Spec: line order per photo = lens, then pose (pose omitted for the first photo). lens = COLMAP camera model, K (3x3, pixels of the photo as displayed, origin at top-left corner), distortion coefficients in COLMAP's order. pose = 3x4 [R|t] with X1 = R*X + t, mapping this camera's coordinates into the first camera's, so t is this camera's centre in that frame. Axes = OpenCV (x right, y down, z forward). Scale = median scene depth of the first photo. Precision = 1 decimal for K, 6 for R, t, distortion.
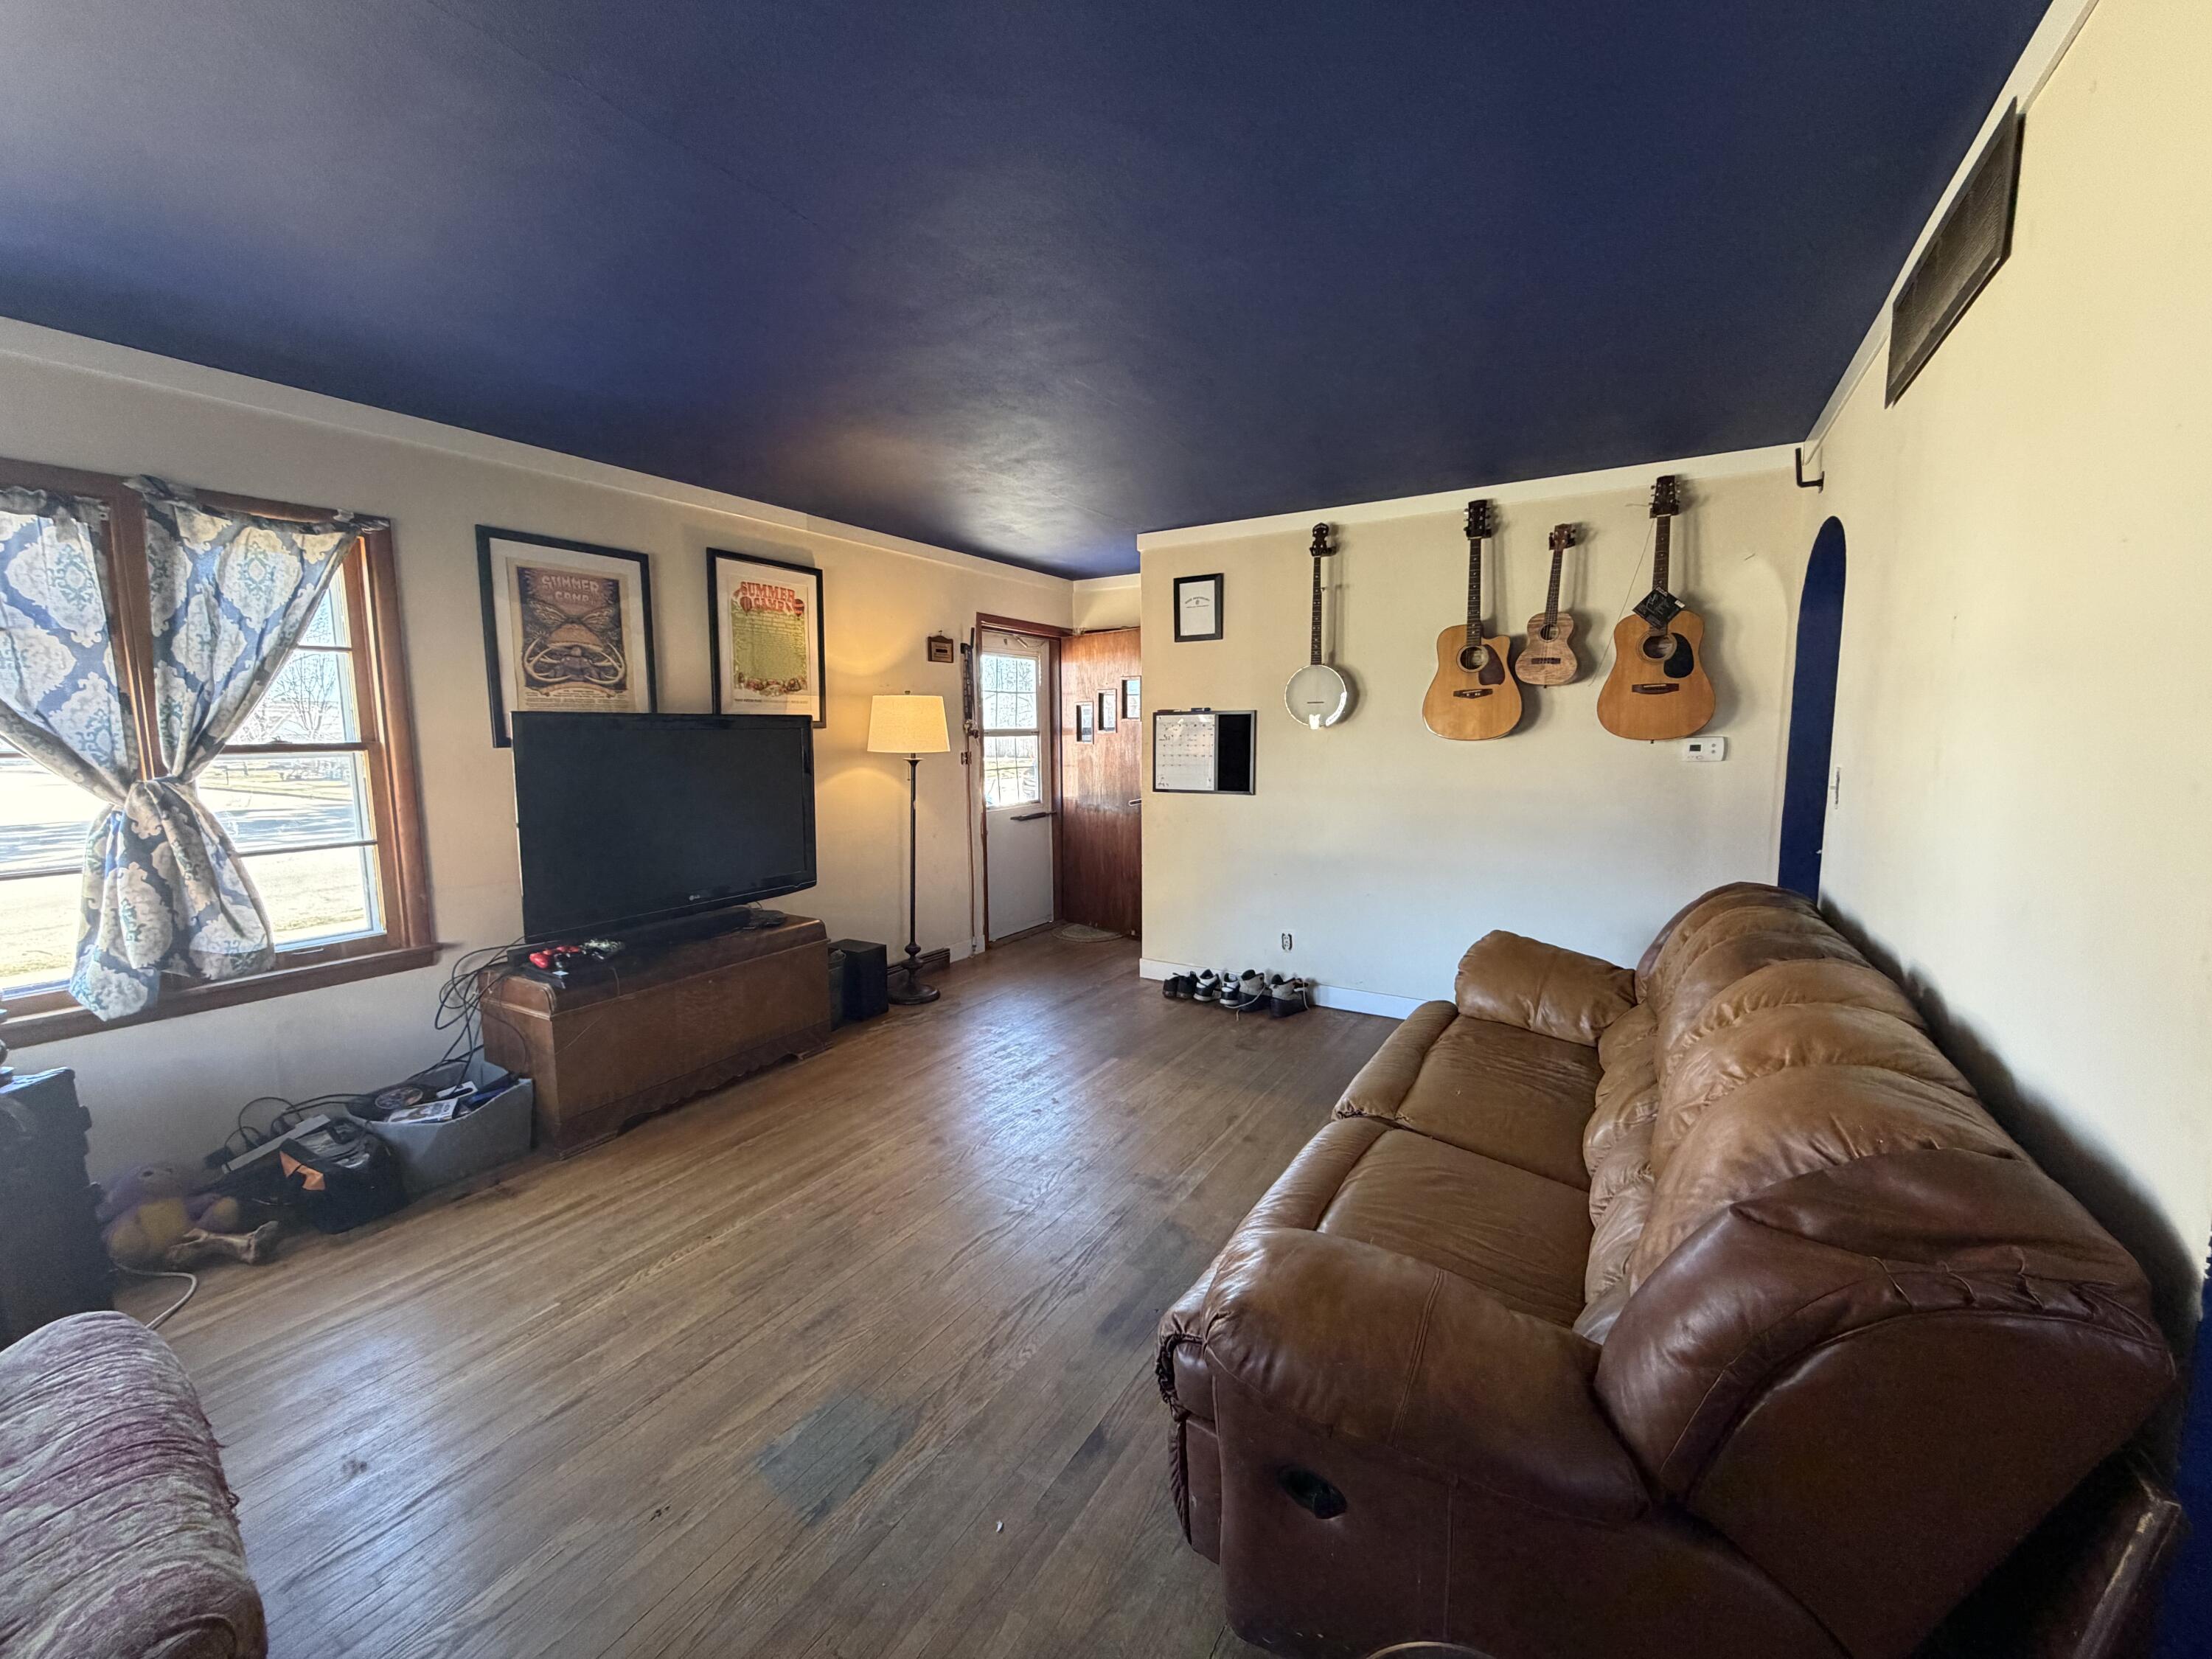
lens RADIAL K [[878.0, 0, 1095.5], [0, 878.0, 829.5], [0, 0, 1]] dist [-0.000397, 0.000125]
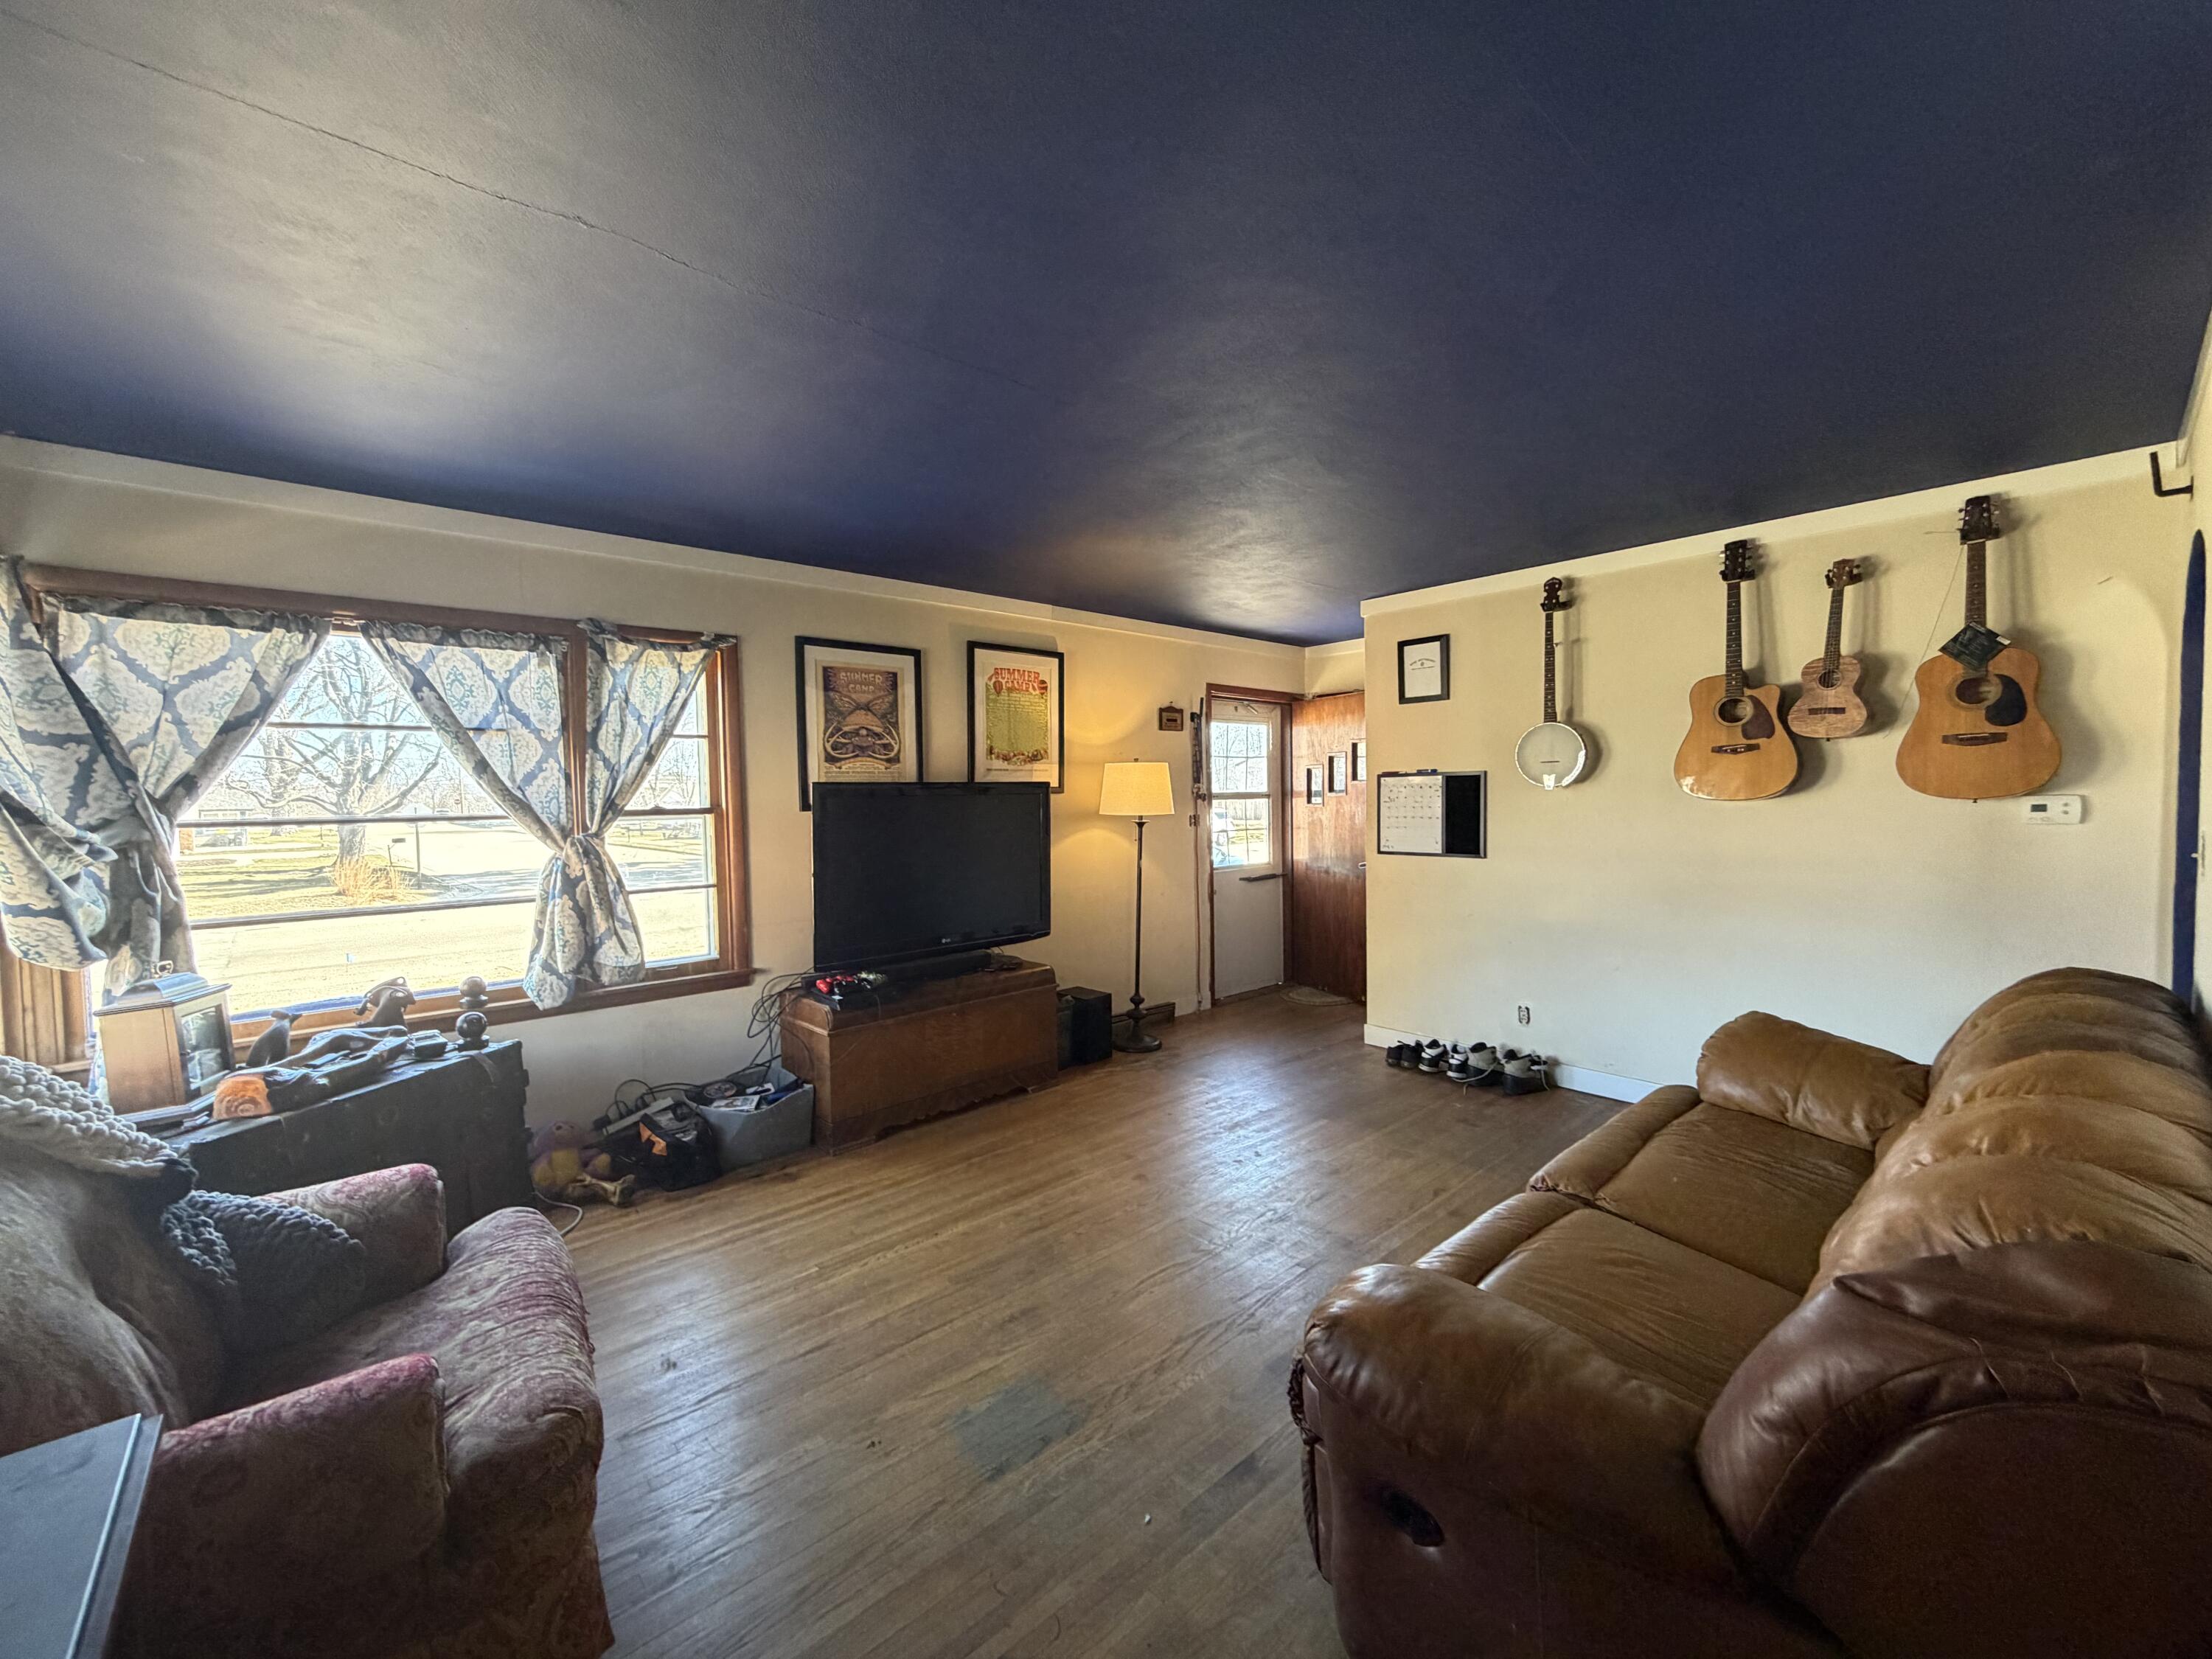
lens RADIAL K [[878.0, 0, 1095.5], [0, 878.0, 829.5], [0, 0, 1]] dist [-0.000397, 0.000125]
pose [[0.957985, 0.003144, -0.286802, 0.078435], [-0.023623, 0.997407, -0.067973, 0.007405], [0.285844, 0.071892, 0.955575, -0.070437]]
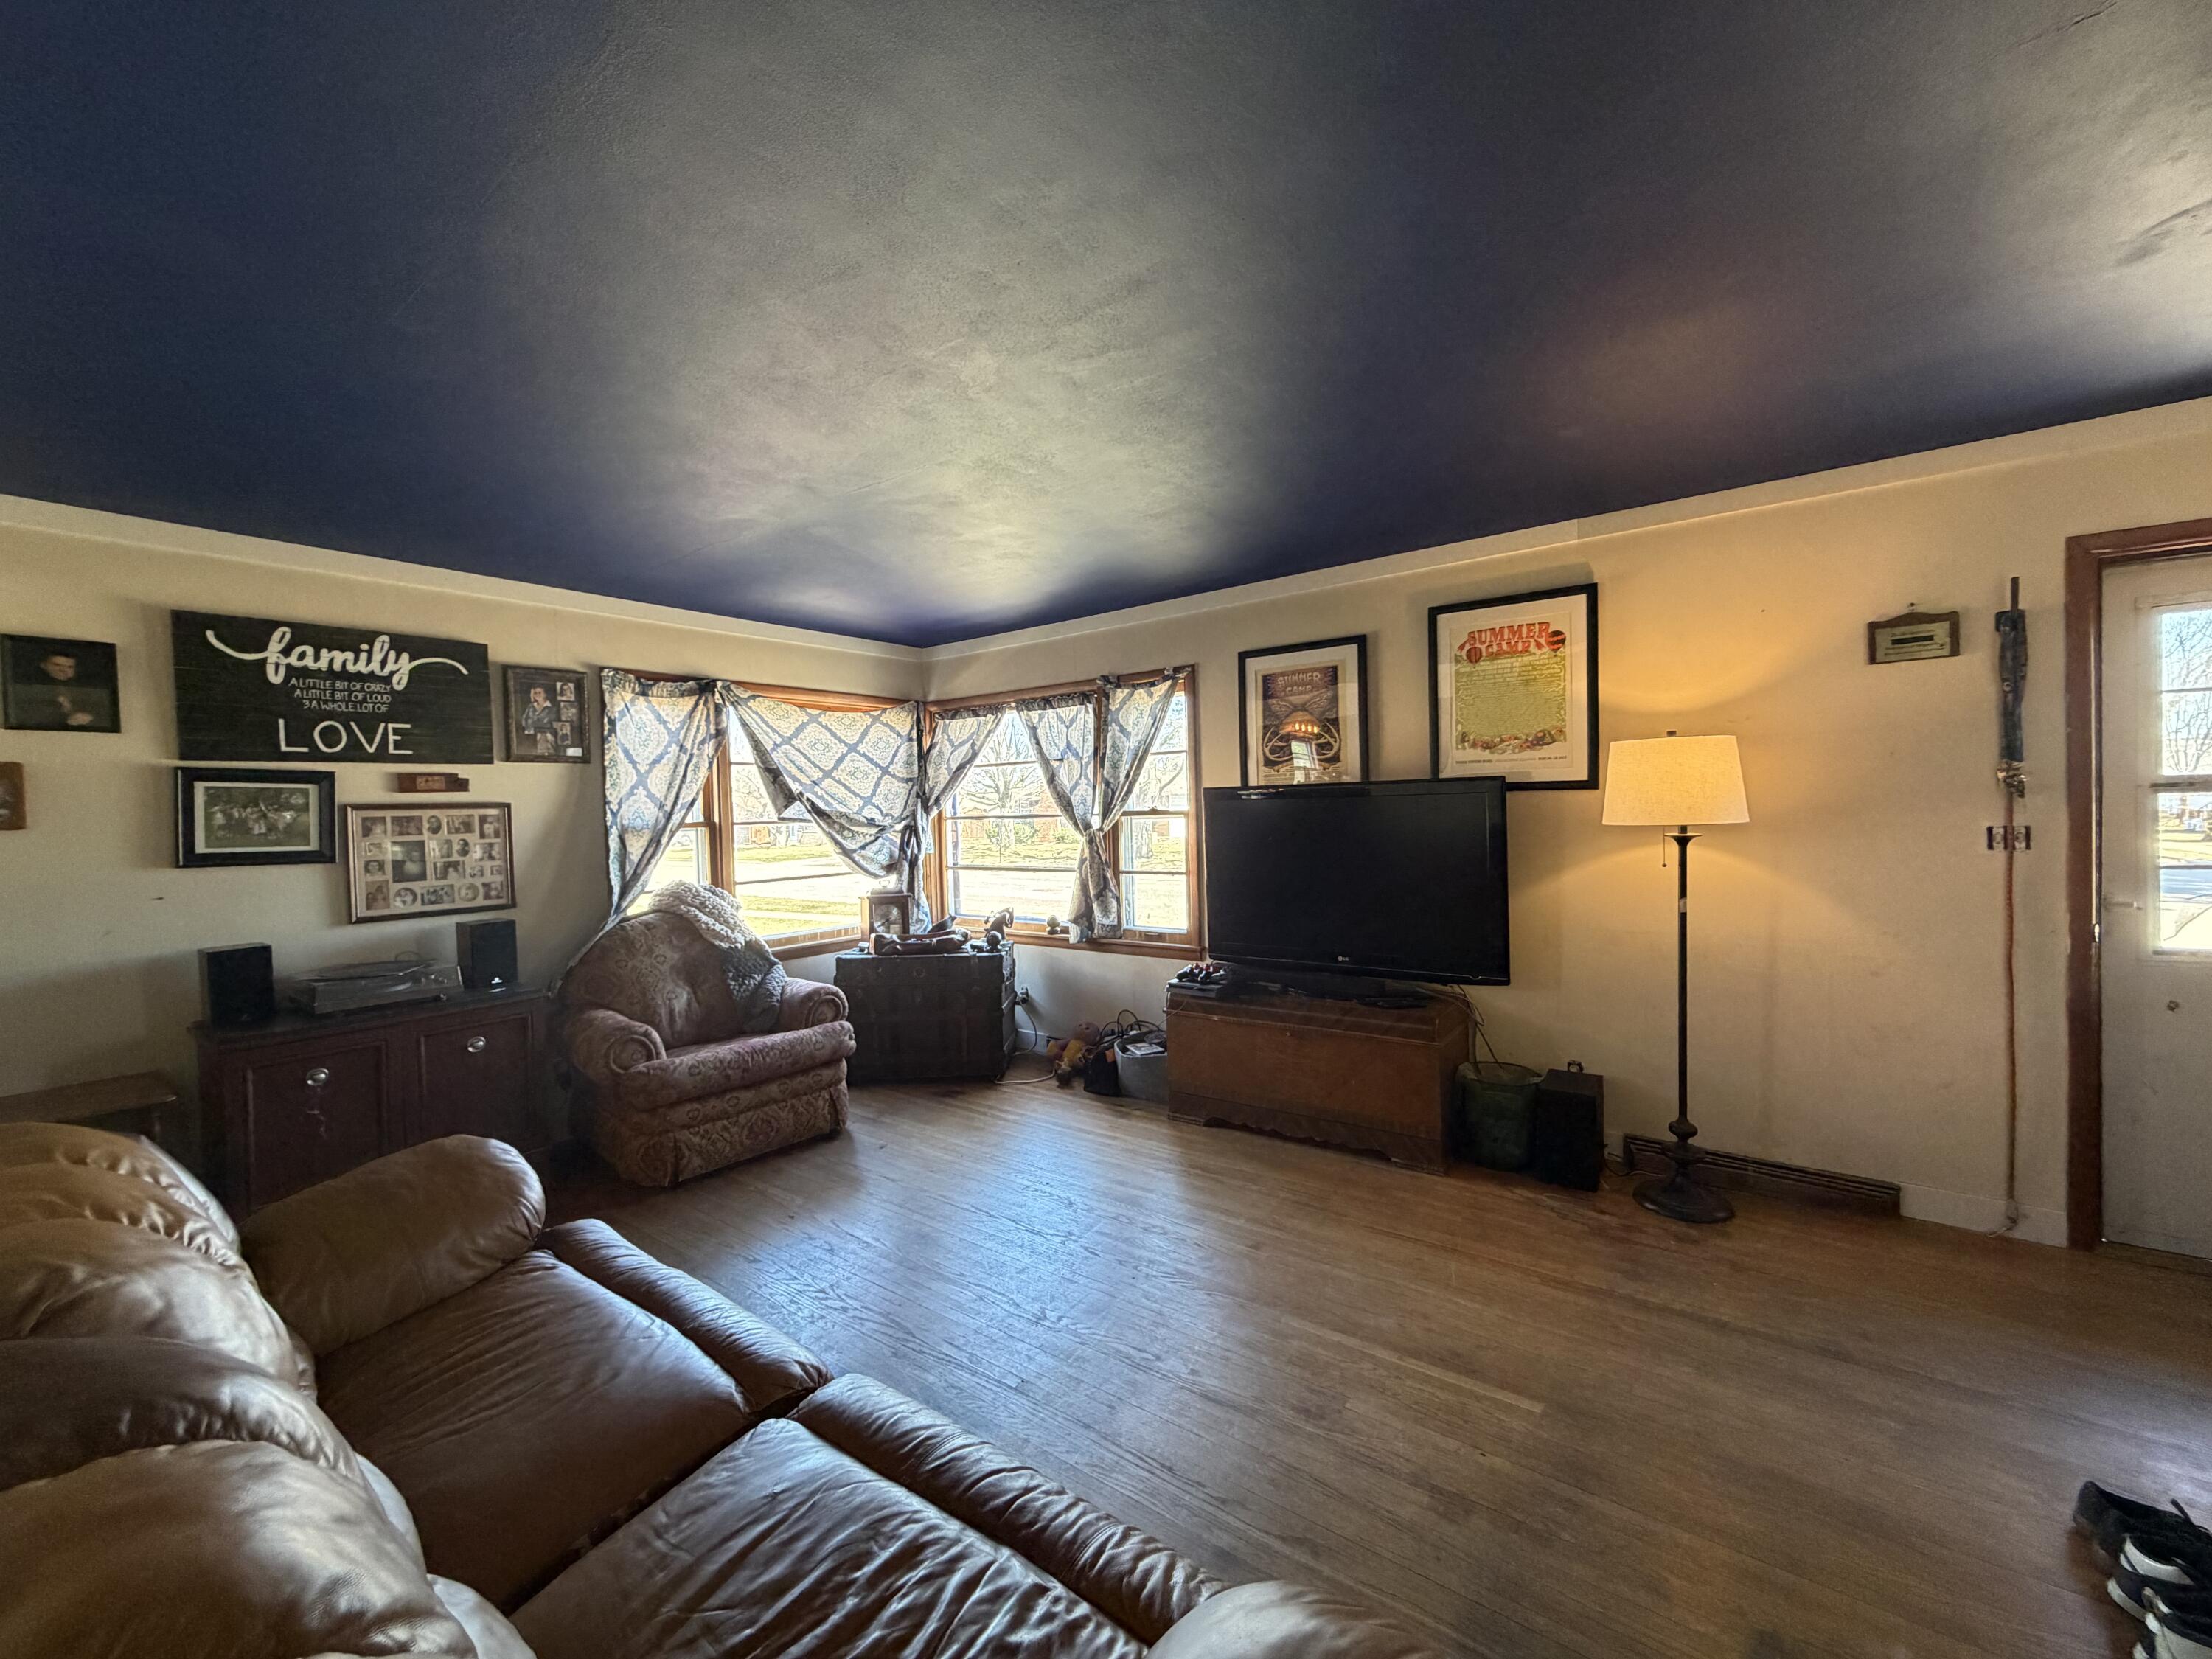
lens RADIAL K [[878.0, 0, 1095.5], [0, 878.0, 829.5], [0, 0, 1]] dist [-0.000397, 0.000125]
pose [[-0.089938, 0.035752, -0.995305, 0.770188], [-0.084800, 0.995452, 0.043420, -0.121936], [0.992331, 0.088307, -0.086498, 1.015192]]
